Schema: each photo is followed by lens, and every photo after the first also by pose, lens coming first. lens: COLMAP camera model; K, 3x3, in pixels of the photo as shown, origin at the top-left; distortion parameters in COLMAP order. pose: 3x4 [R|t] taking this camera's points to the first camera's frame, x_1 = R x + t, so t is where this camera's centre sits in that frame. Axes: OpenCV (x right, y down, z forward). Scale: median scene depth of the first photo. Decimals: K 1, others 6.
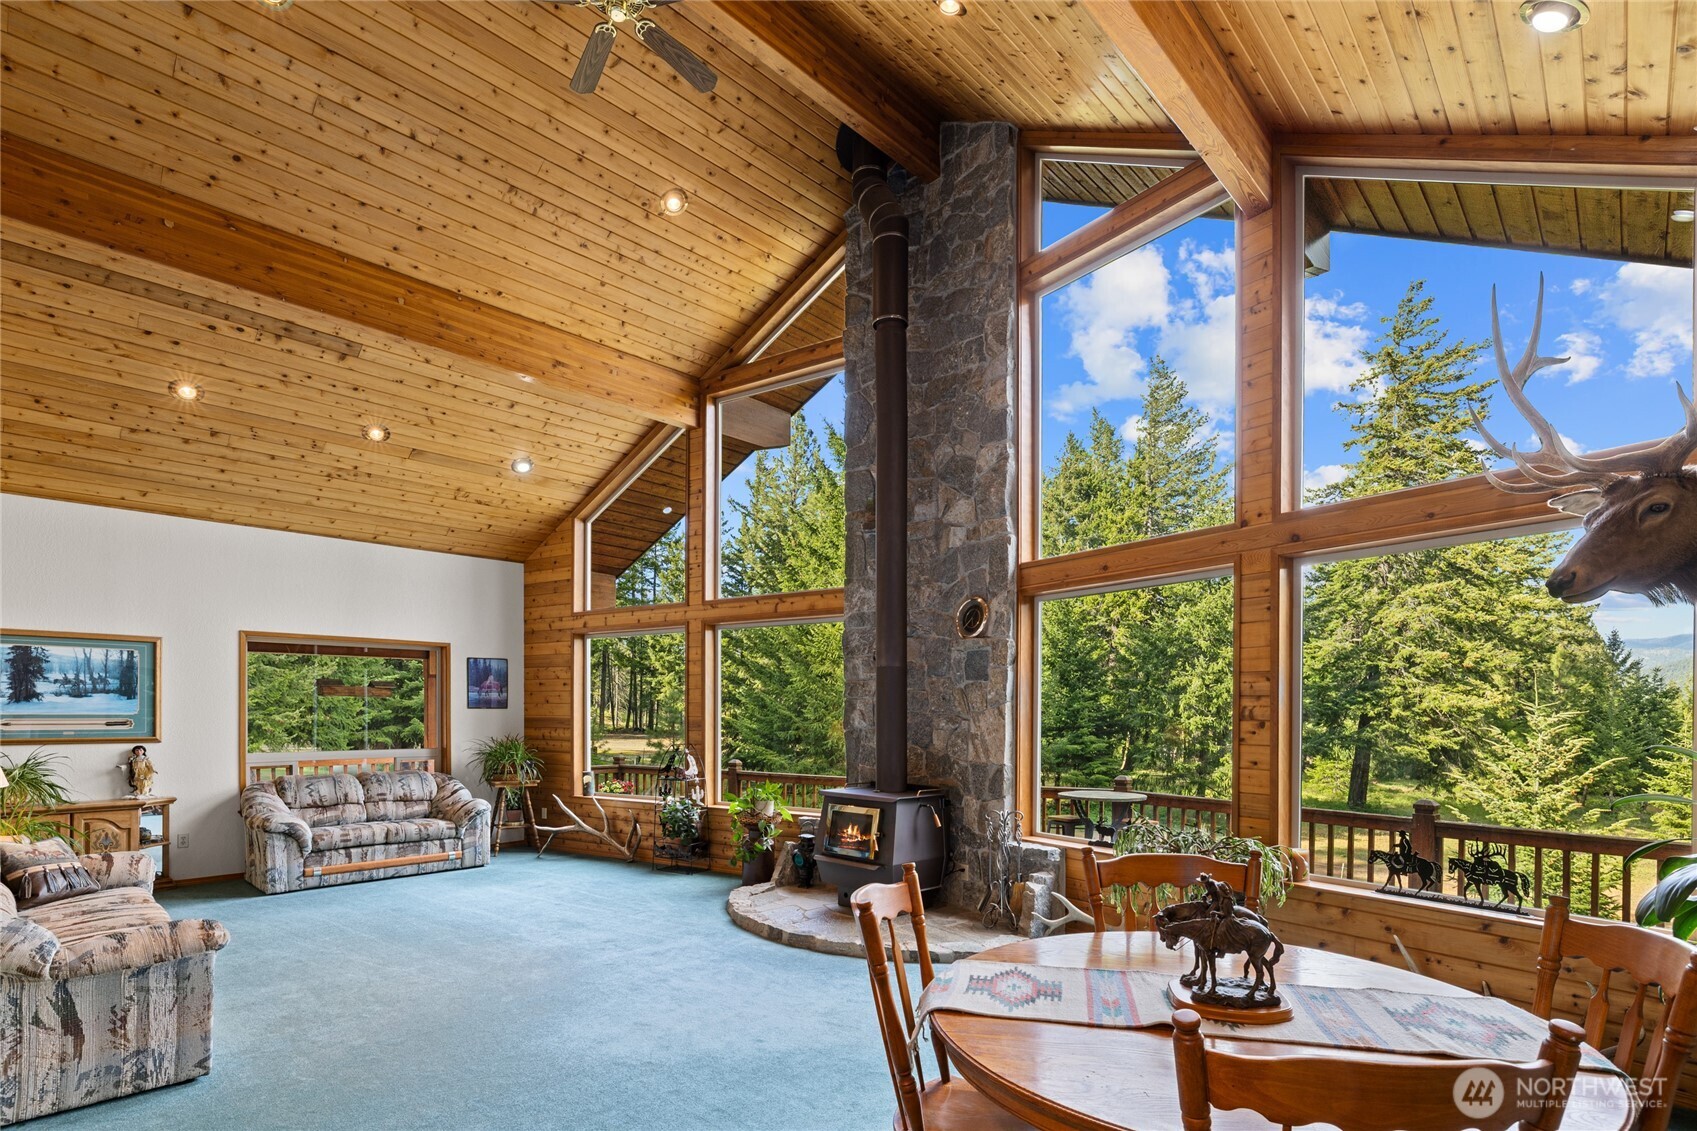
lens RADIAL K [[824.8, 0, 849.7], [0, 824.8, 717.6], [0, 0, 1]] dist [-0.005101, 0.001905]
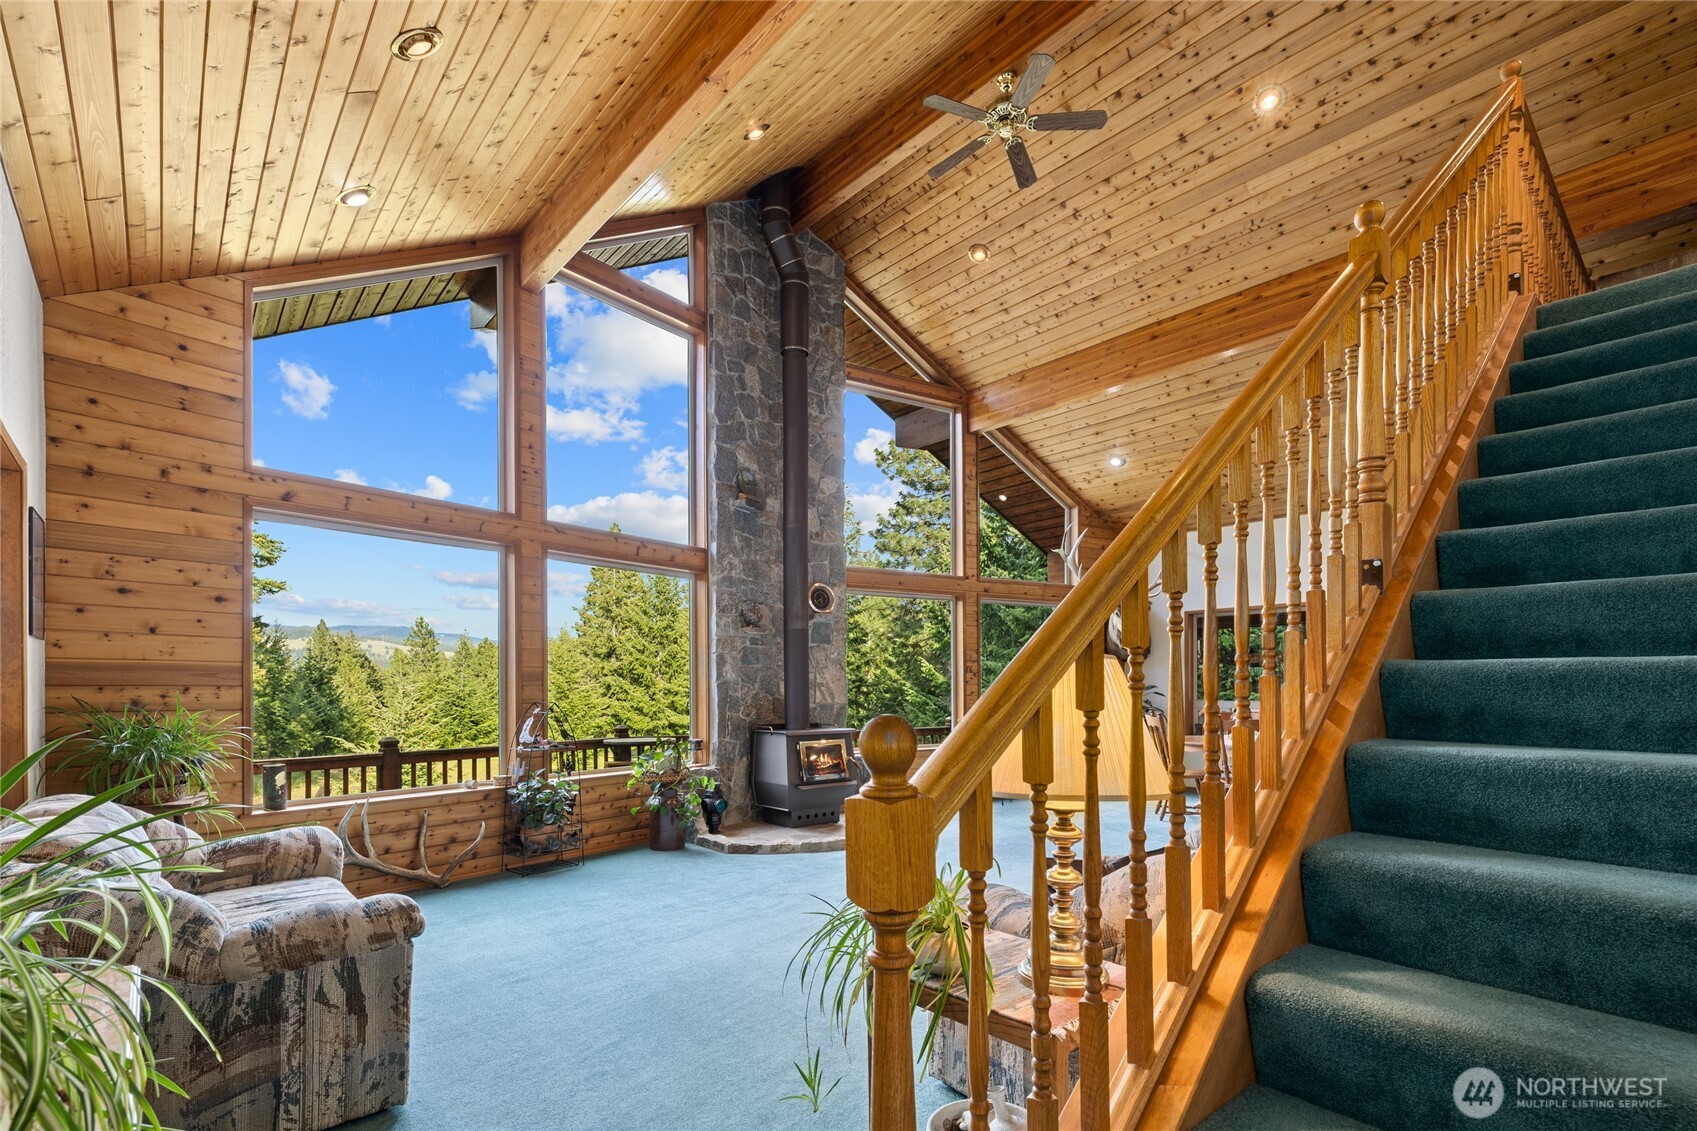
lens RADIAL K [[793.6, 0, 836.4], [0, 793.6, 691.8], [0, 0, 1]] dist [0.003668, -0.000492]
pose [[0.106703, -0.007938, 0.994259, -1.034636], [0.011971, 0.999906, 0.006698, 0.023298], [-0.994219, 0.011187, 0.106788, 0.742548]]
